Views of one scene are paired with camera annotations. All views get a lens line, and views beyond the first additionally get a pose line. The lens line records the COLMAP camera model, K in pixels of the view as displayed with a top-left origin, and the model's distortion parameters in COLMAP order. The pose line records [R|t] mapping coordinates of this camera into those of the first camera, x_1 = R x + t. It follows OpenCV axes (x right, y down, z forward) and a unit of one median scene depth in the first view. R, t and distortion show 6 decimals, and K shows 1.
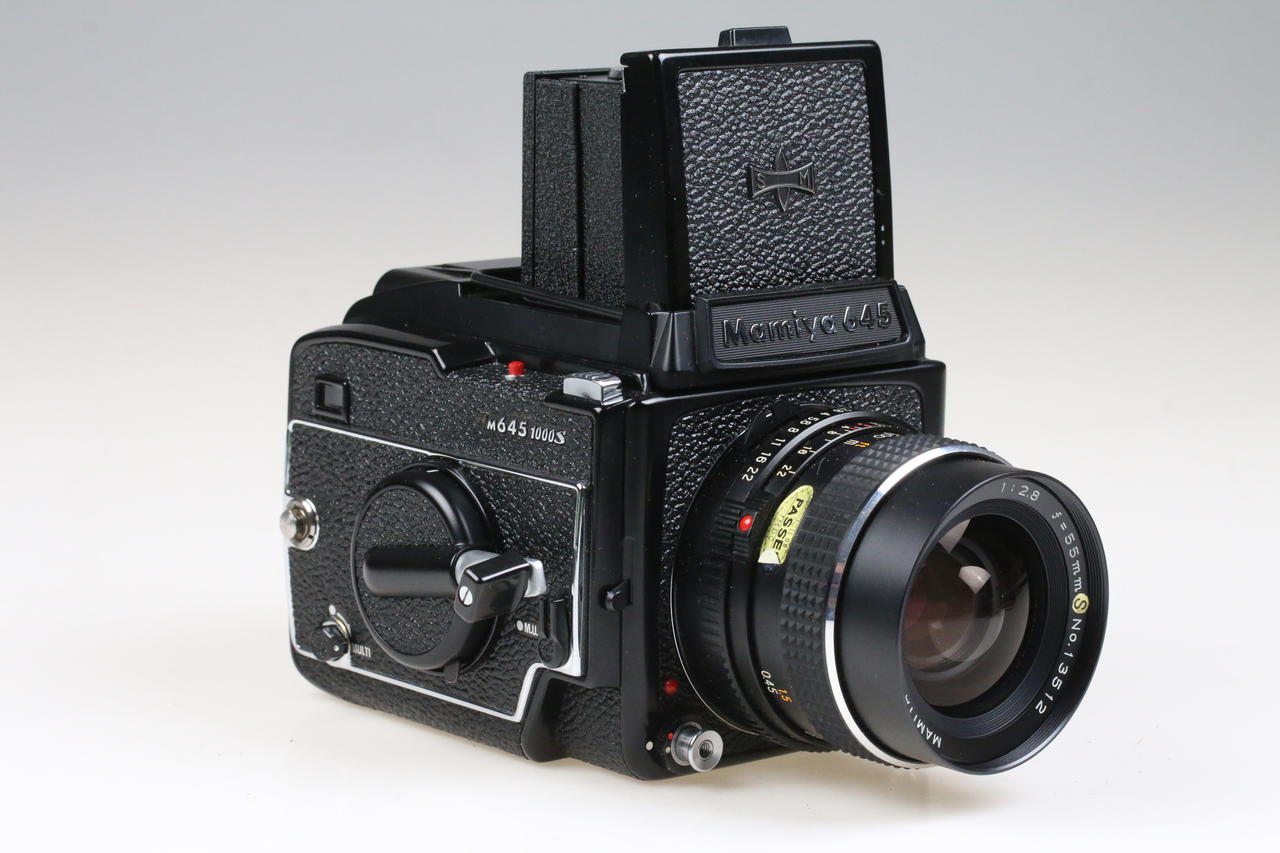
lens RADIAL K [[3835.0, 0, 640.0], [0, 3835.0, 426.5], [0, 0, 1]] dist [0.000045, -0.077035]
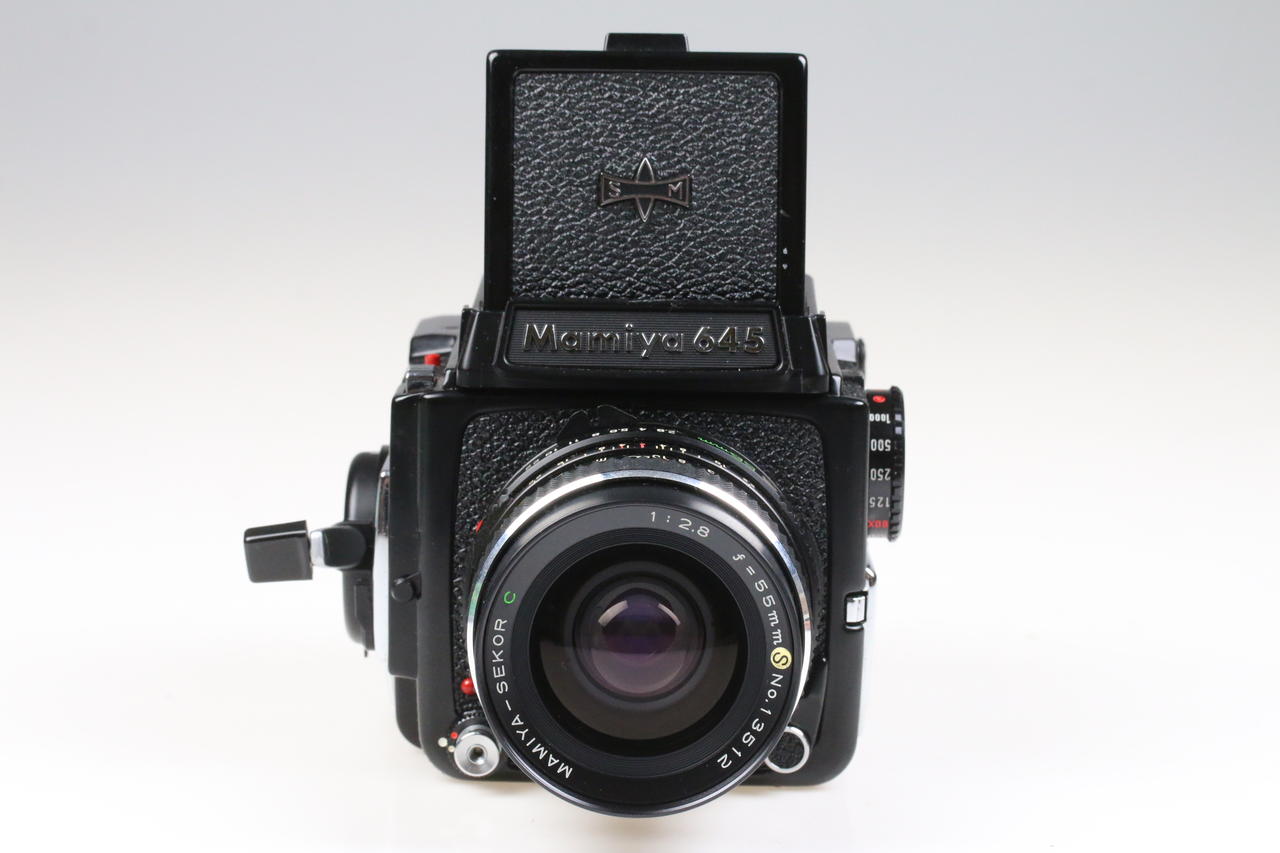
lens RADIAL K [[3835.0, 0, 640.0], [0, 3835.0, 426.5], [0, 0, 1]] dist [0.000045, -0.077035]
pose [[0.743405, 0.093388, -0.662290, 0.686016], [-0.112776, 0.993529, 0.013507, -0.017829], [0.659266, 0.064649, 0.749126, 0.274881]]
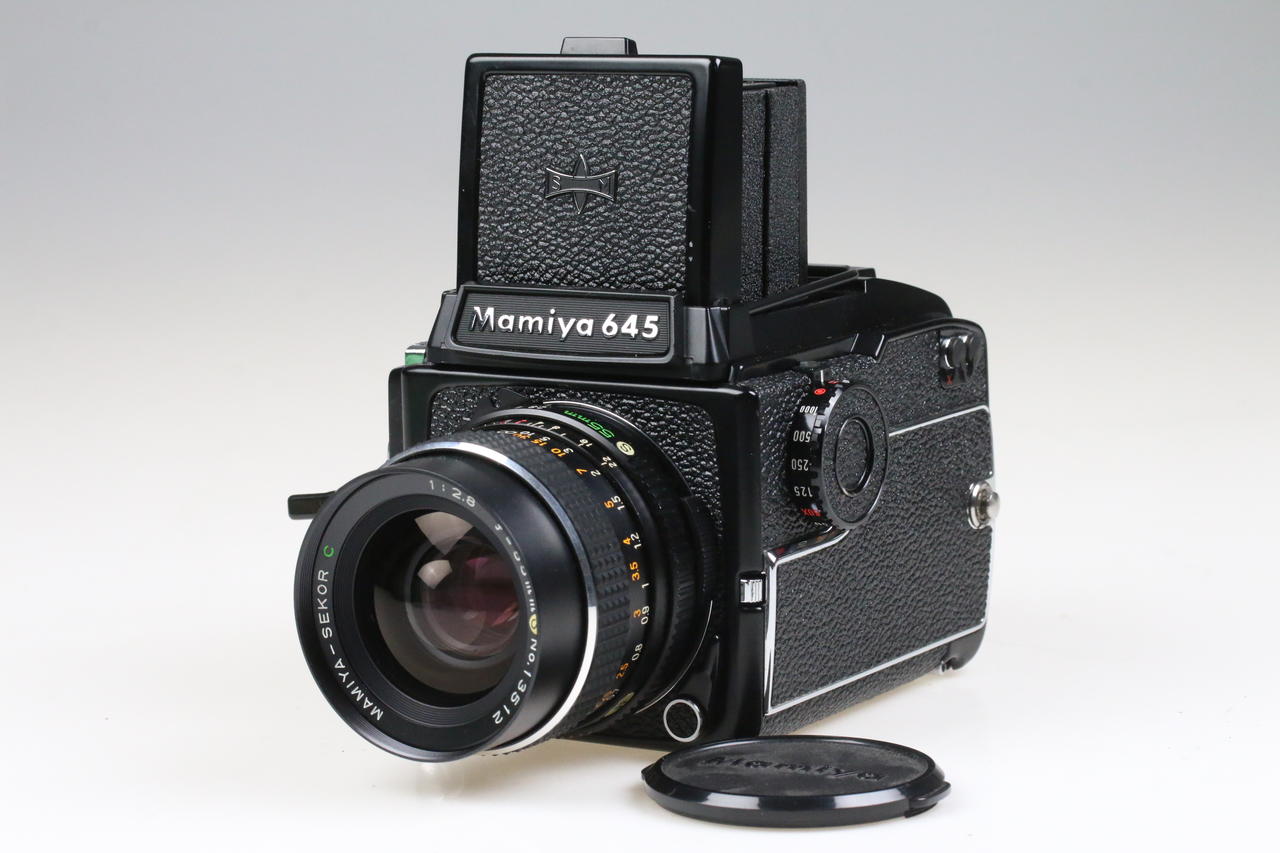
lens RADIAL K [[3835.0, 0, 640.0], [0, 3835.0, 426.5], [0, 0, 1]] dist [0.000045, -0.077035]
pose [[0.280965, 0.120566, -0.952115, 1.037708], [-0.133716, 0.987319, 0.085564, -0.090608], [0.950357, 0.103272, 0.293524, 0.717866]]
